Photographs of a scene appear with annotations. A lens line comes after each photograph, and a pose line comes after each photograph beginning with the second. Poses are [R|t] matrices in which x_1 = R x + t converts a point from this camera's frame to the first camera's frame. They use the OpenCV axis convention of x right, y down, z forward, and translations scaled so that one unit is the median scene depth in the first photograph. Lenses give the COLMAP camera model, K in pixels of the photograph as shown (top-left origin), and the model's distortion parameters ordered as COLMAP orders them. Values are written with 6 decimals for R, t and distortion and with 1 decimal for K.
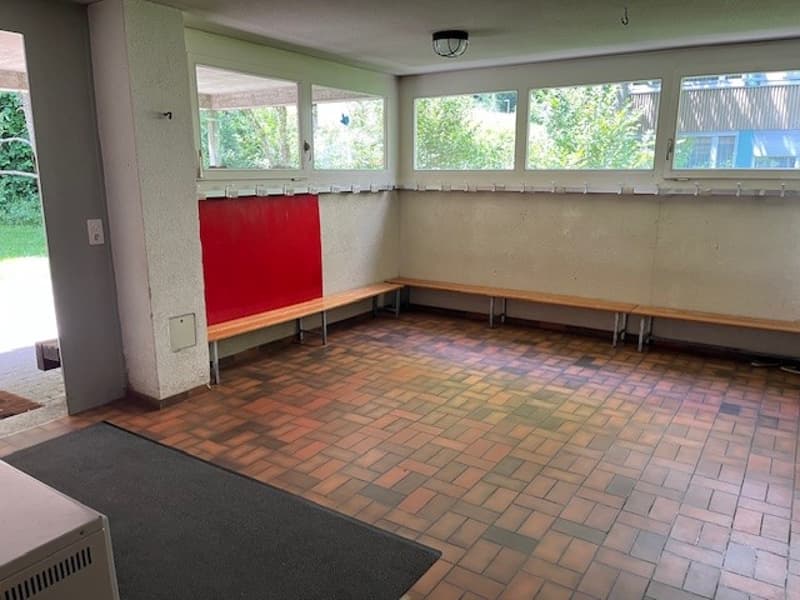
lens RADIAL K [[609.2, 0, 402.8], [0, 609.2, 298.1], [0, 0, 1]] dist [0.063946, -0.022701]
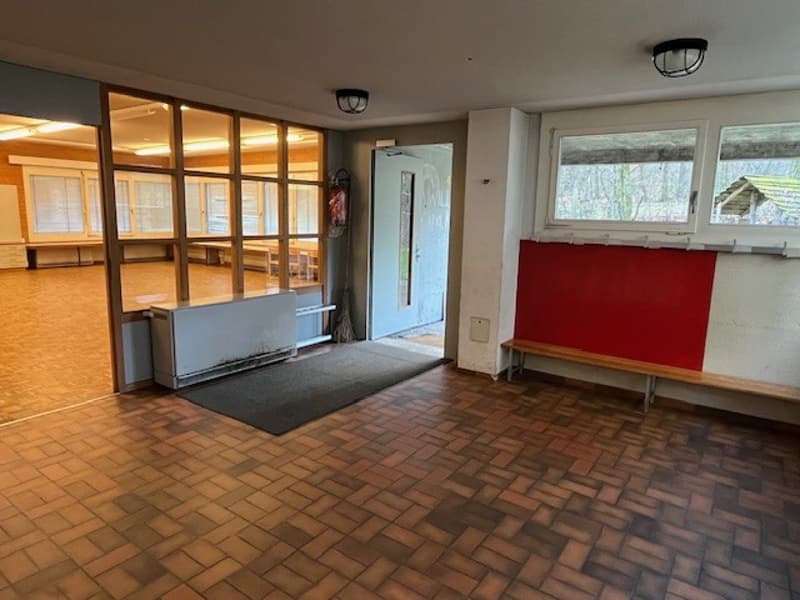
lens RADIAL K [[508.3, 0, 399.6], [0, 508.3, 297.0], [0, 0, 1]] dist [-0.001530, -0.006347]
pose [[-0.035591, 0.165196, -0.985618, 0.675666], [-0.234656, 0.957289, 0.168921, -0.145756], [0.971427, 0.237293, 0.004694, 0.673135]]
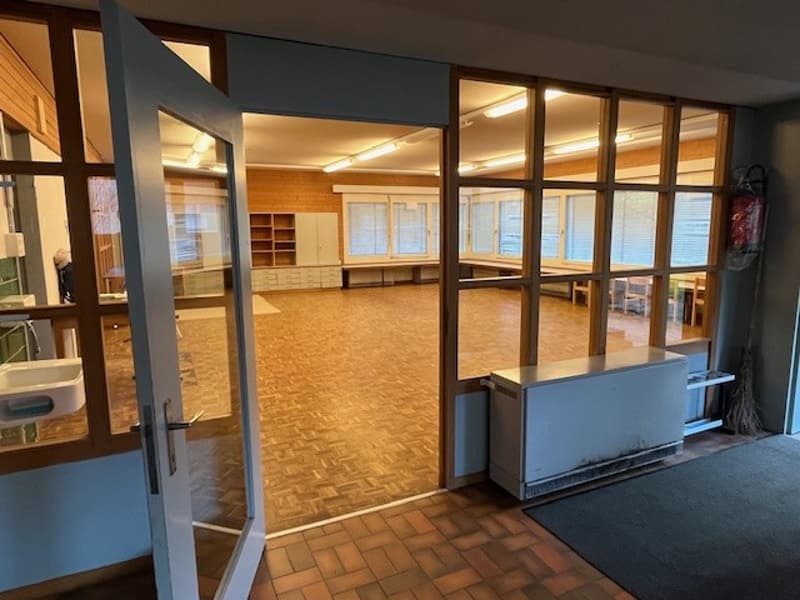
lens RADIAL K [[508.3, 0, 398.7], [0, 508.3, 300.7], [0, 0, 1]] dist [-0.001530, -0.006347]
pose [[-0.521877, 0.130480, -0.842983, 0.408006], [-0.171422, 0.952030, 0.253483, -0.106304], [0.835619, 0.276793, -0.474475, 0.443029]]
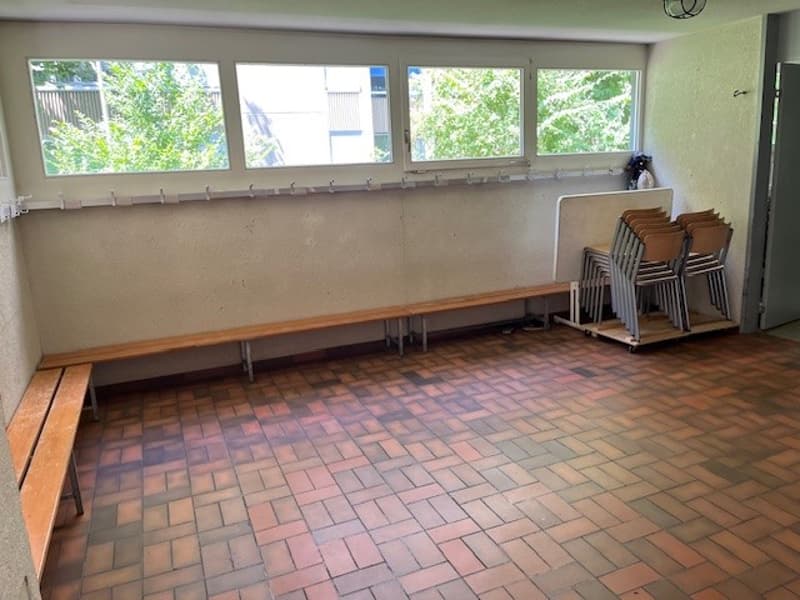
lens RADIAL K [[609.2, 0, 405.1], [0, 609.2, 293.2], [0, 0, 1]] dist [0.063946, -0.022701]
pose [[0.551814, -0.202784, 0.808937, -0.409334], [0.217335, 0.971437, 0.095264, -0.106728], [-0.805150, 0.123242, 0.580125, 0.503452]]
